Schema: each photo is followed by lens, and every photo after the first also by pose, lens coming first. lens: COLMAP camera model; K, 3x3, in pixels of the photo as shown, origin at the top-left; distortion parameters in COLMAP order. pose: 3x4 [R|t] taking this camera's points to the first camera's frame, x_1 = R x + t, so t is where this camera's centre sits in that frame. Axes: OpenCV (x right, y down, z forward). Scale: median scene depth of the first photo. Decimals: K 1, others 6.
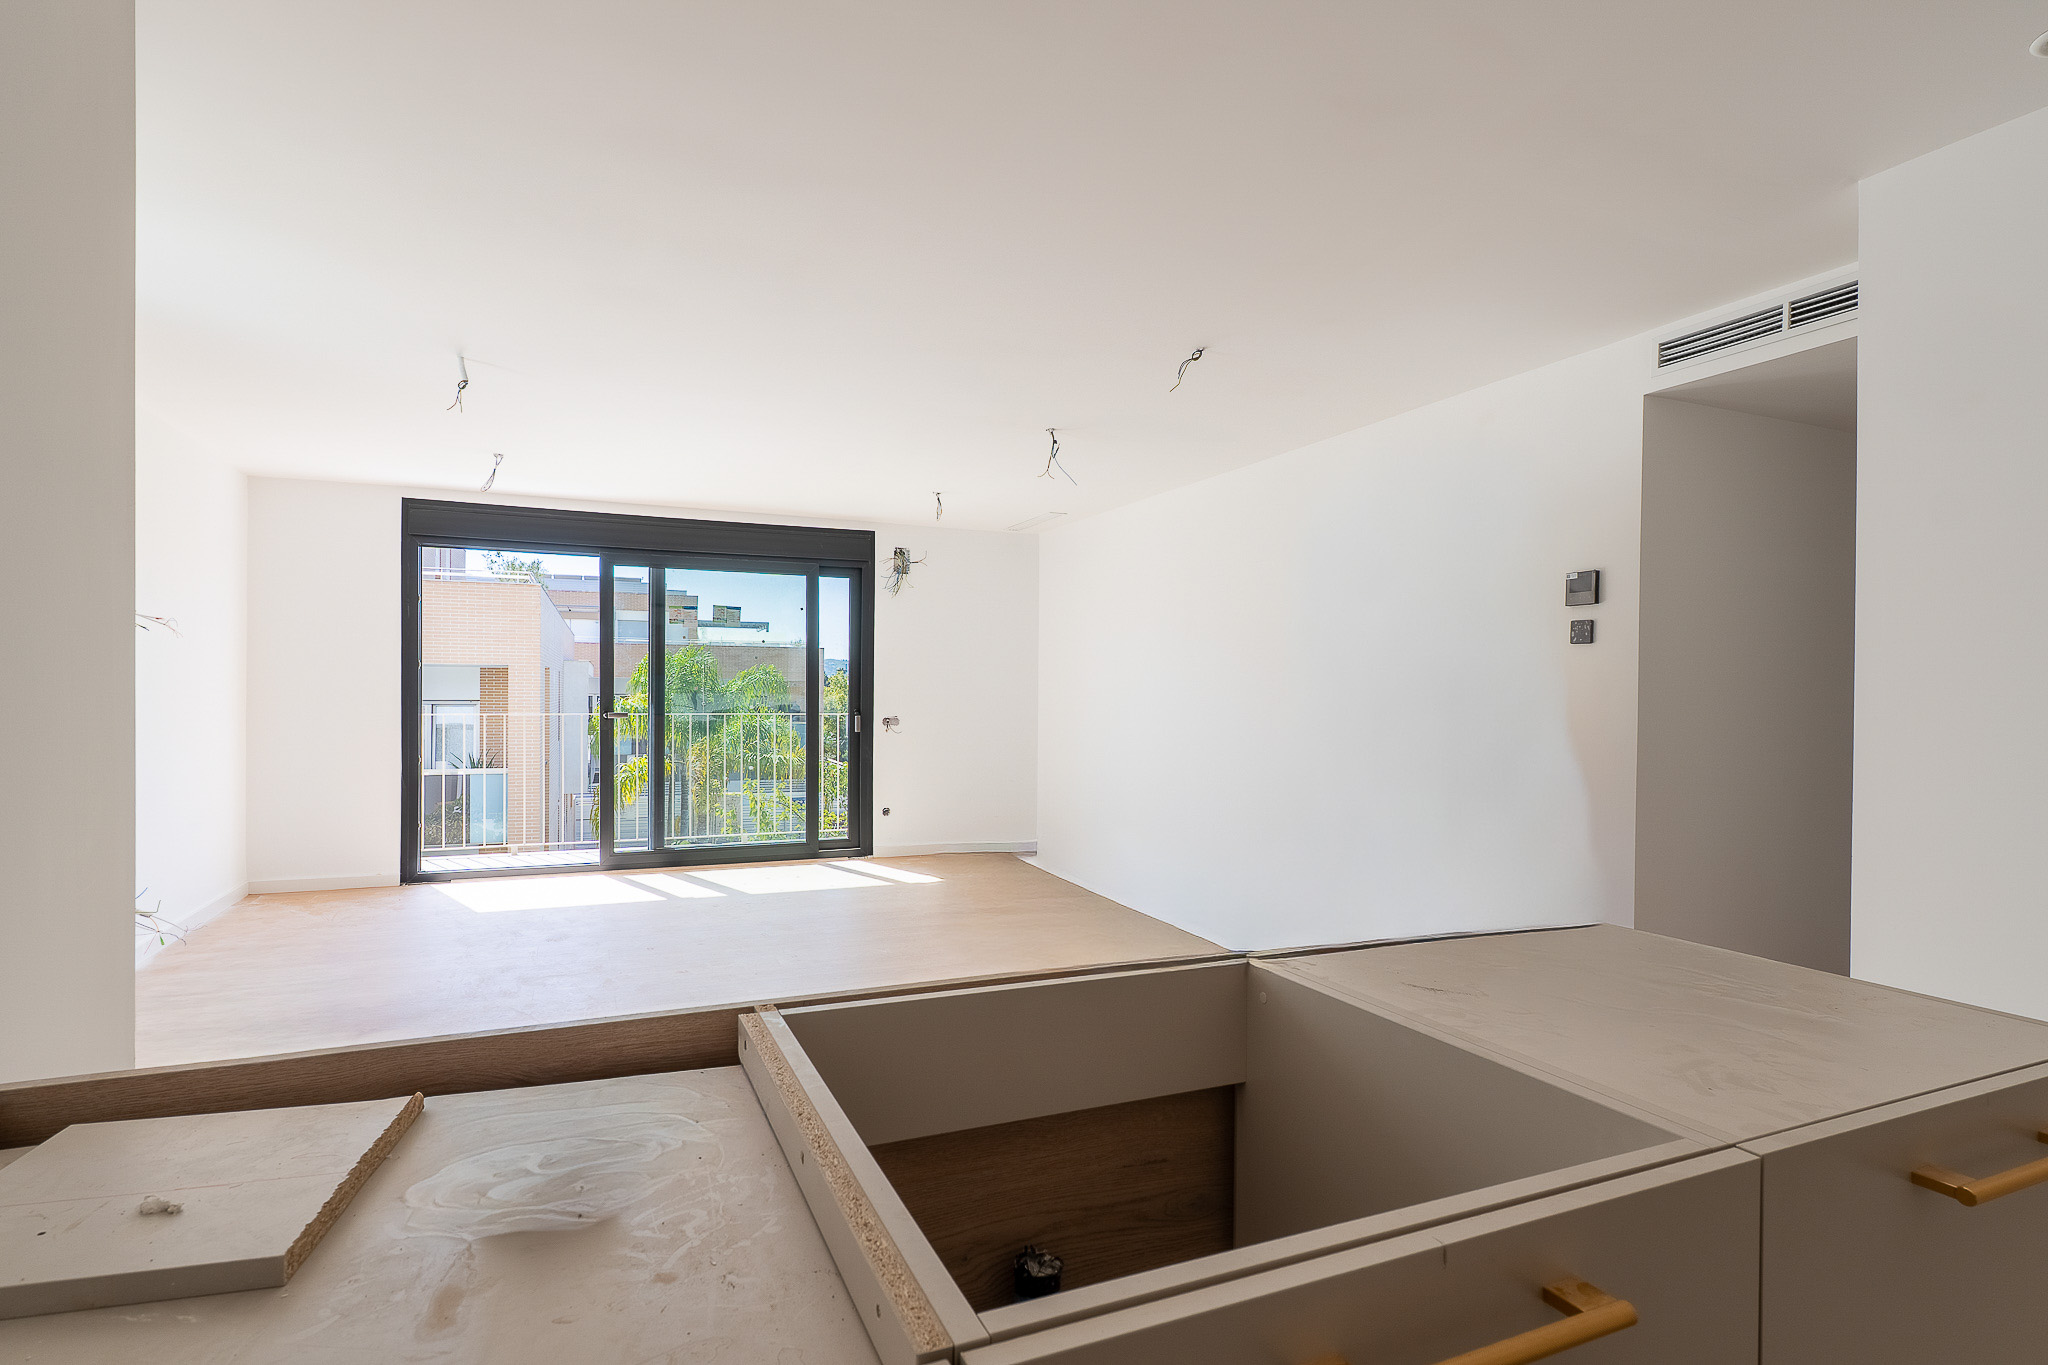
lens RADIAL K [[976.1, 0, 961.6], [0, 976.1, 694.3], [0, 0, 1]] dist [0.000427, 0.000507]
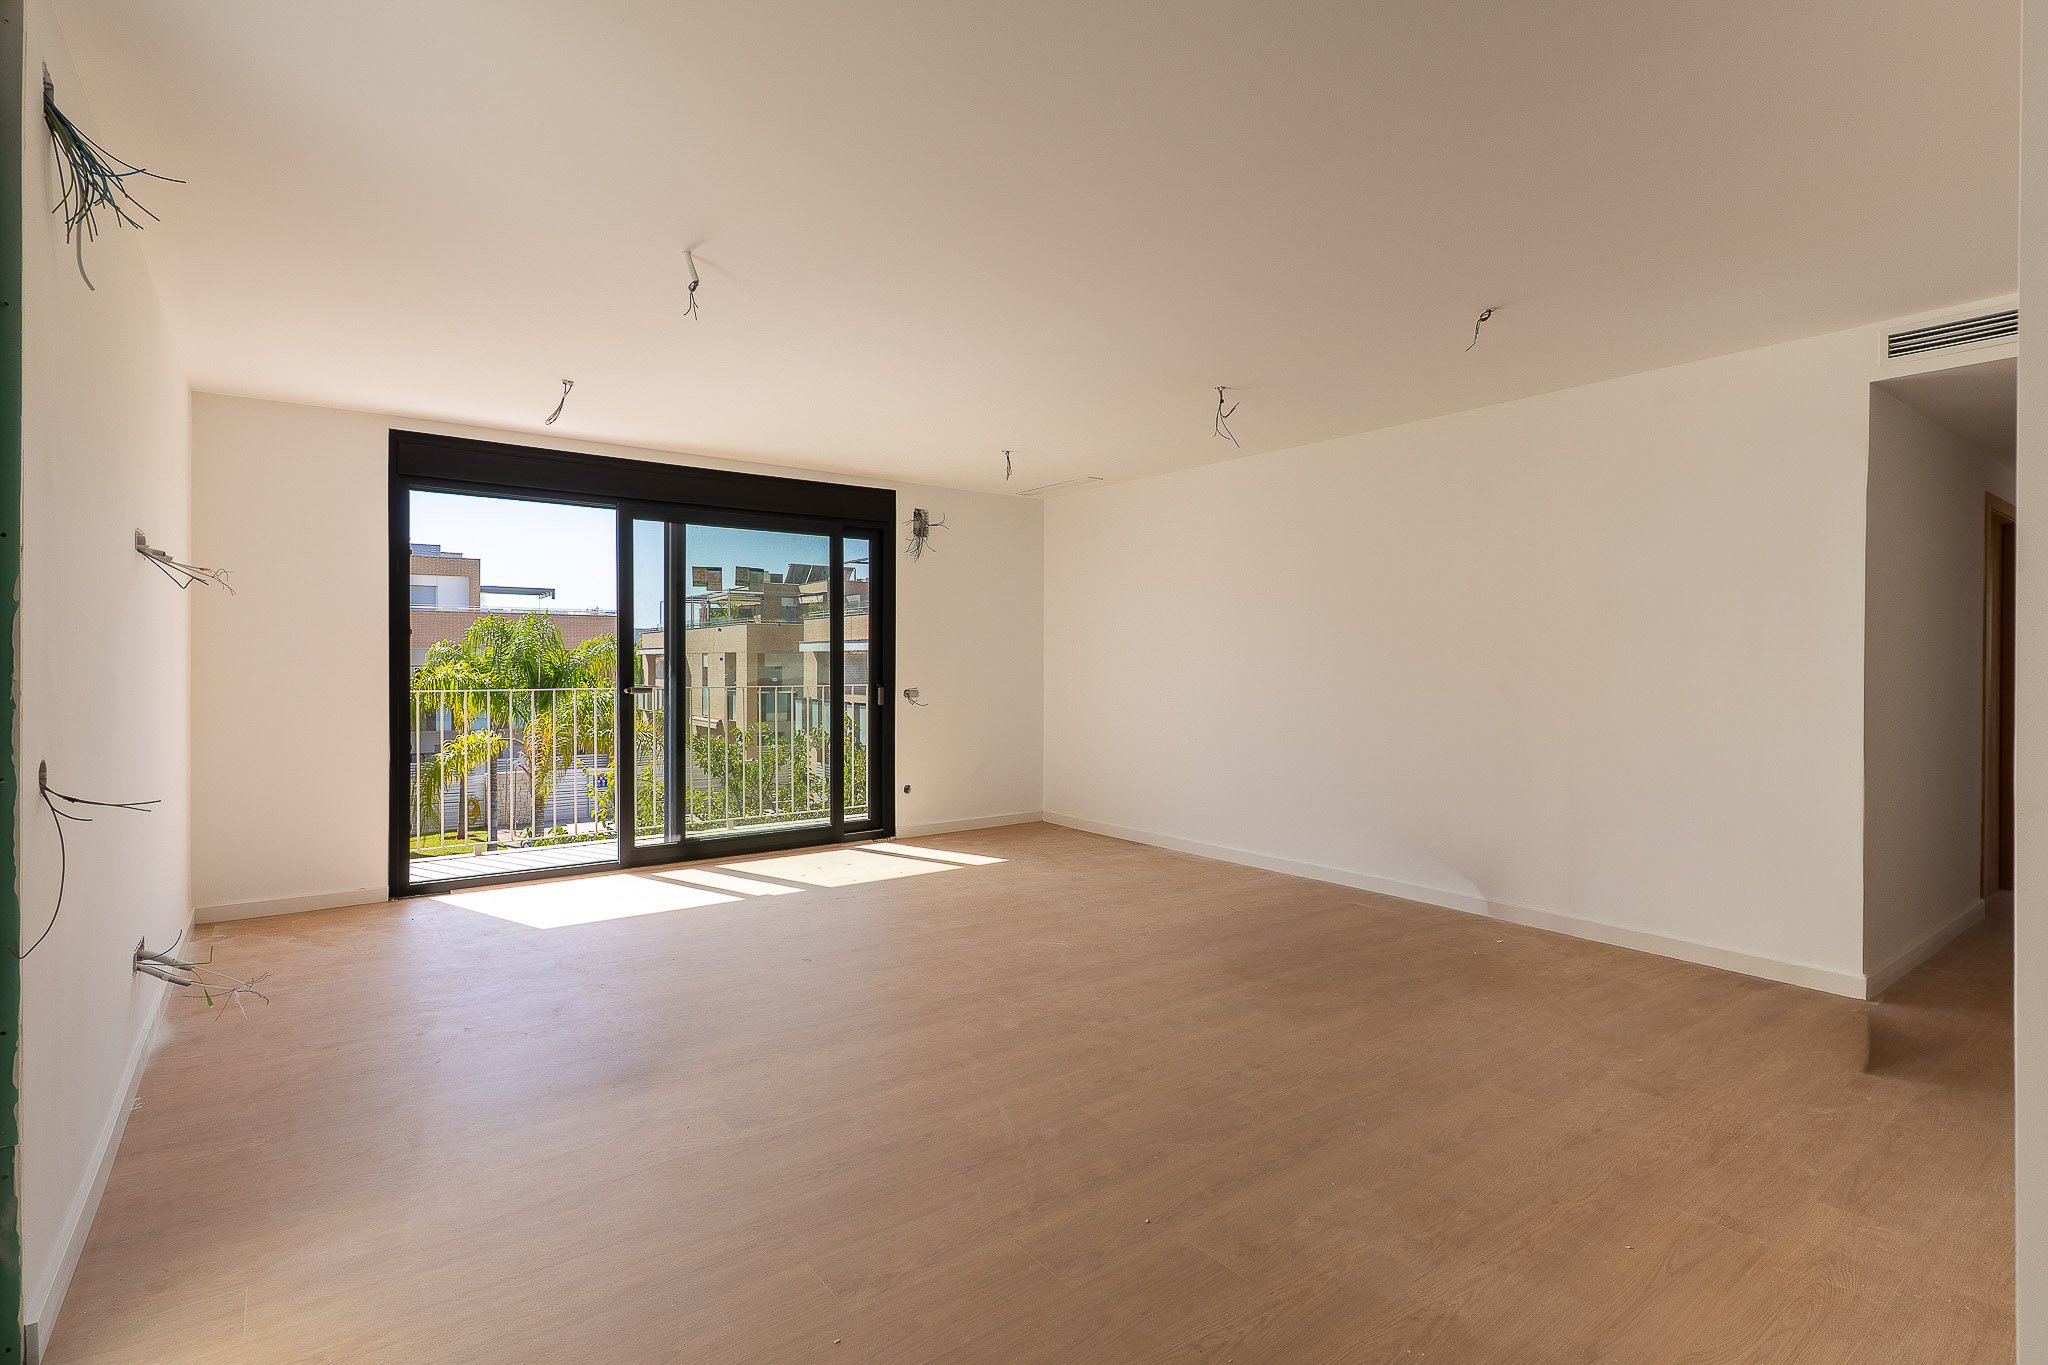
lens RADIAL K [[976.1, 0, 1022.1], [0, 976.1, 670.2], [0, 0, 1]] dist [0.000427, 0.000507]
pose [[0.975061, -0.007158, 0.221824, -0.202783], [0.005791, 0.999960, 0.006812, -0.000797], [-0.221863, -0.005357, 0.975063, 0.068078]]
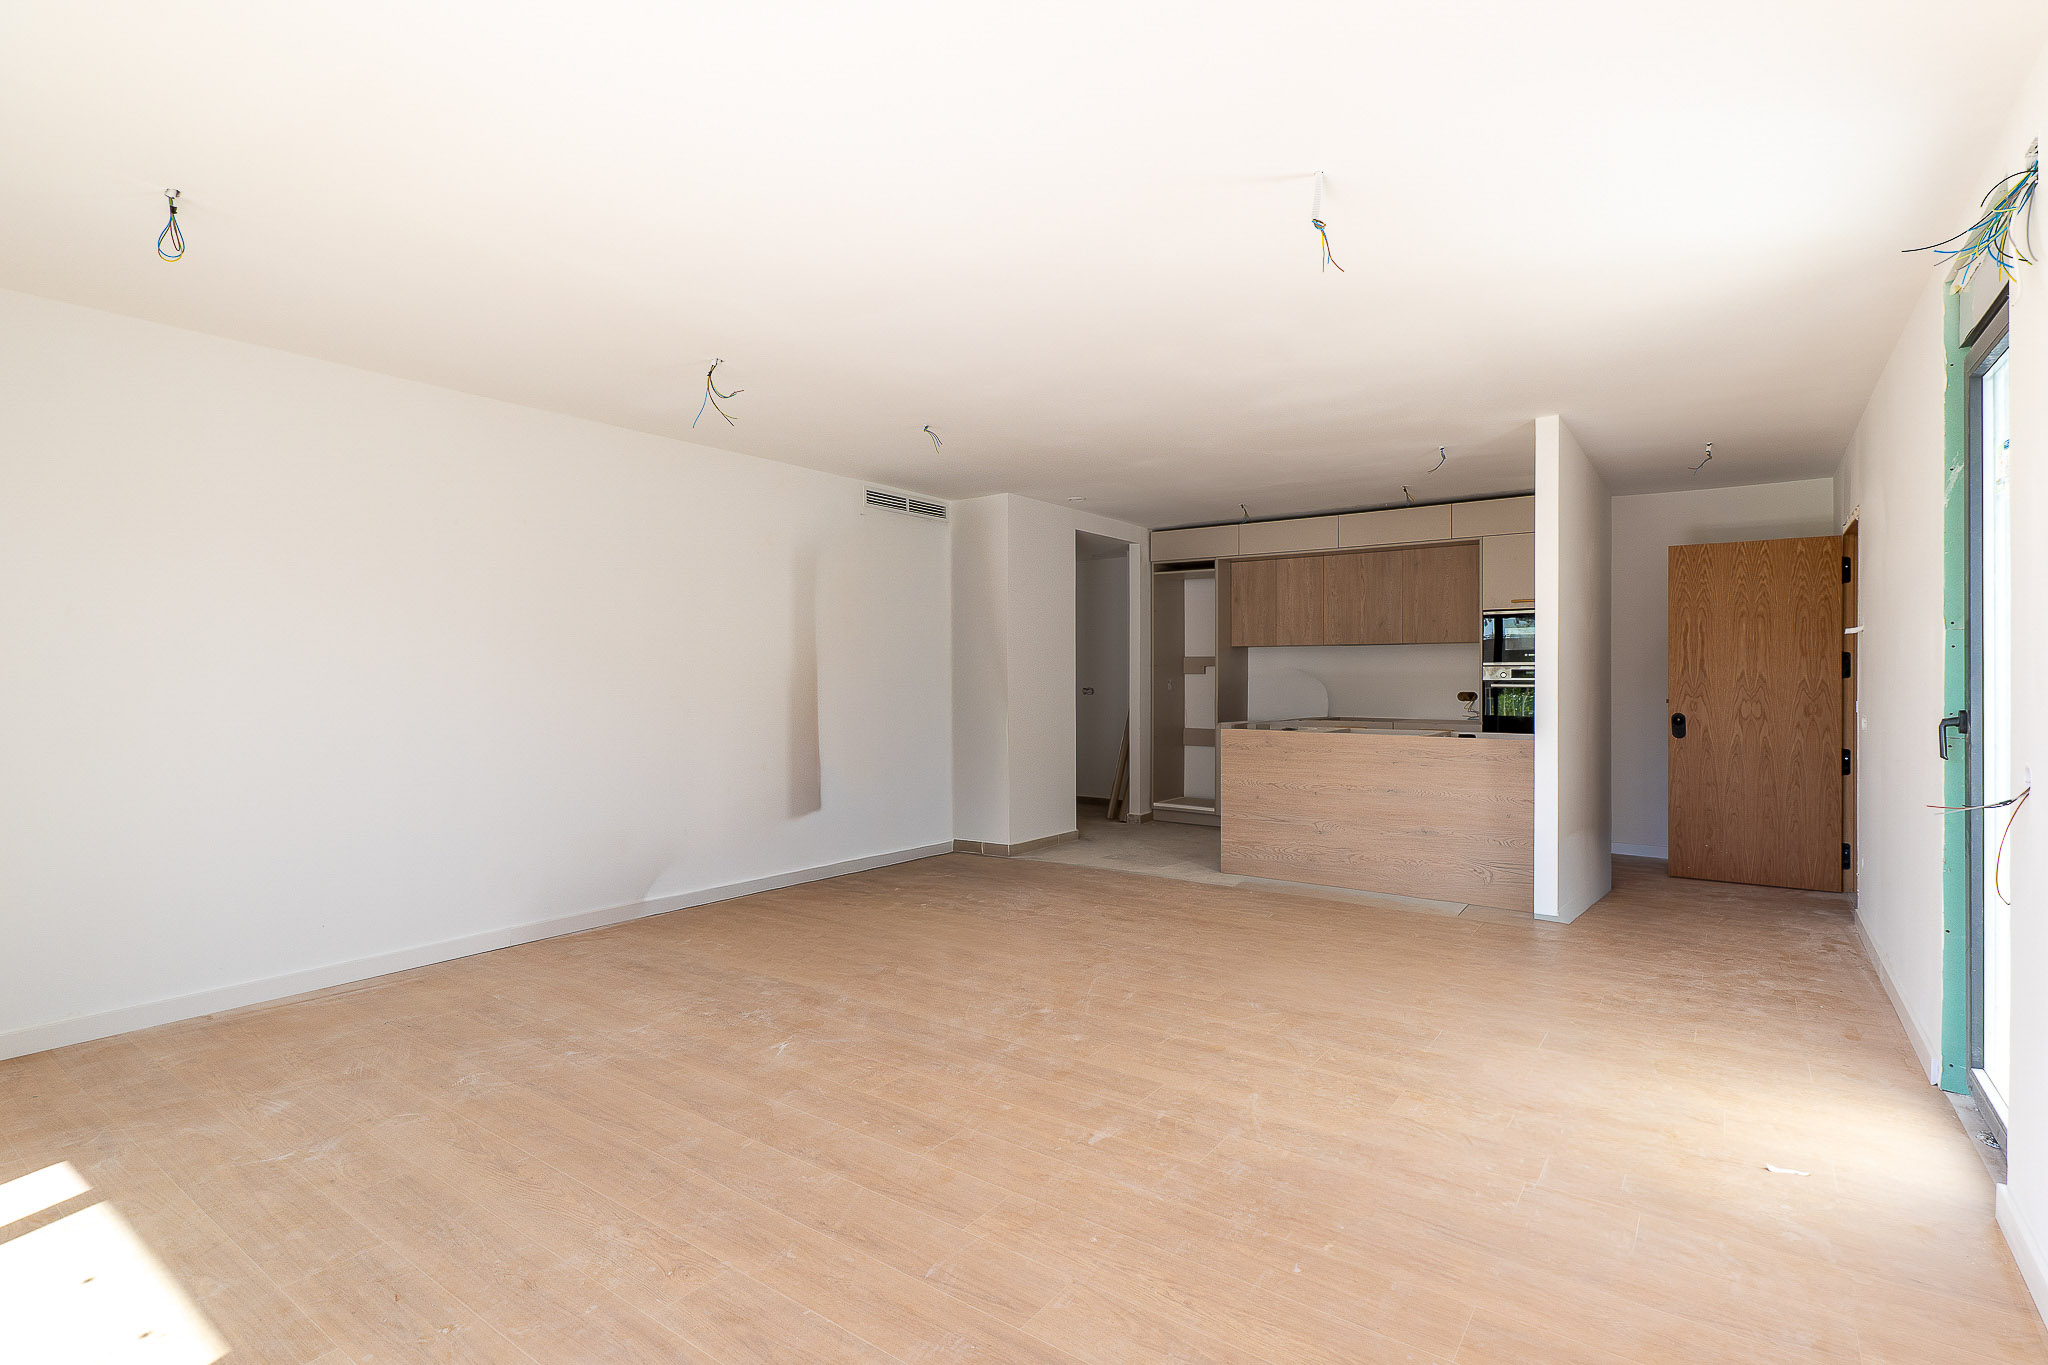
lens RADIAL K [[976.1, 0, 1027.0], [0, 976.1, 679.0], [0, 0, 1]] dist [0.000427, 0.000507]
pose [[-0.506273, -0.011294, 0.862300, -0.481280], [-0.004008, 0.999934, 0.010744, -0.004742], [-0.862364, 0.001983, -0.506285, 0.744494]]
